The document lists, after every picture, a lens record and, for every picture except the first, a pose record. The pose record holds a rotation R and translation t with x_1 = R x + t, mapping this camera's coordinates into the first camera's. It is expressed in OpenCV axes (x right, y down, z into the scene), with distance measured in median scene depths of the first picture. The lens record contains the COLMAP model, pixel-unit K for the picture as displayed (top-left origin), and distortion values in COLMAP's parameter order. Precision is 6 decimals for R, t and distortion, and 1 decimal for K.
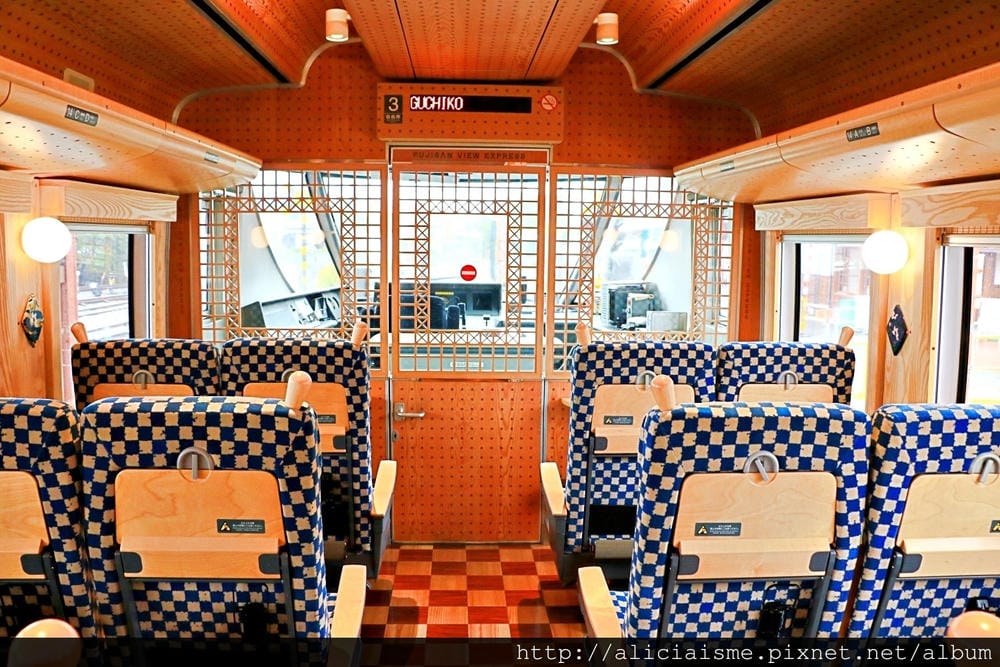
lens RADIAL K [[1041.7, 0, 500.0], [0, 1041.7, 333.5], [0, 0, 1]] dist [0.006170, 0.016385]
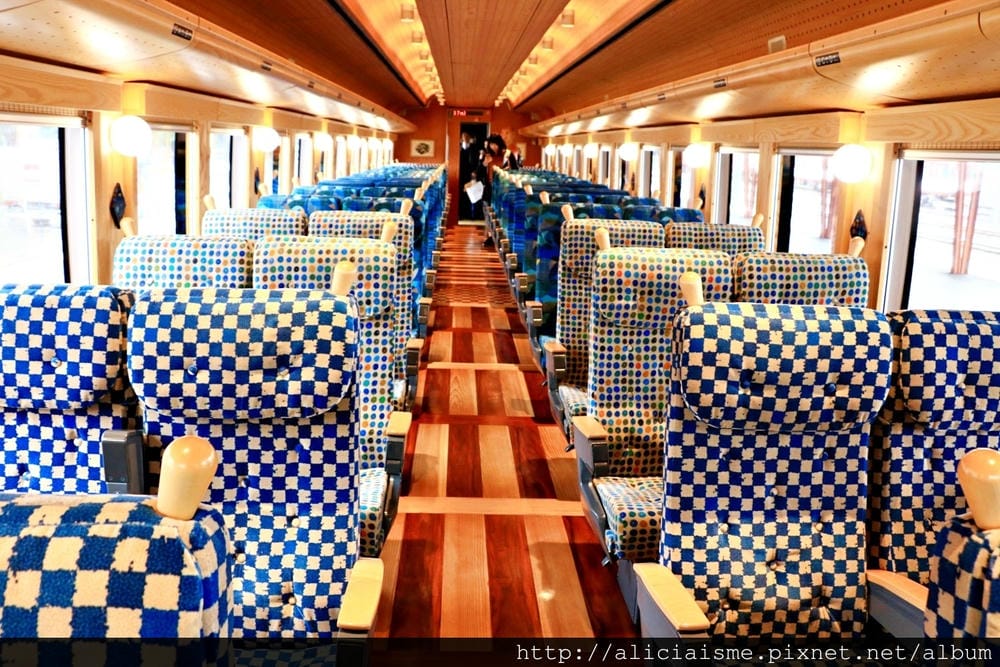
lens RADIAL K [[1041.7, 0, 500.0], [0, 1041.7, 333.5], [0, 0, 1]] dist [0.006170, 0.016385]
pose [[0.999526, 0.027090, -0.014658, 0.003128], [-0.025640, 0.995485, 0.091388, 0.015129], [0.017068, -0.090969, 0.995707, -0.181868]]
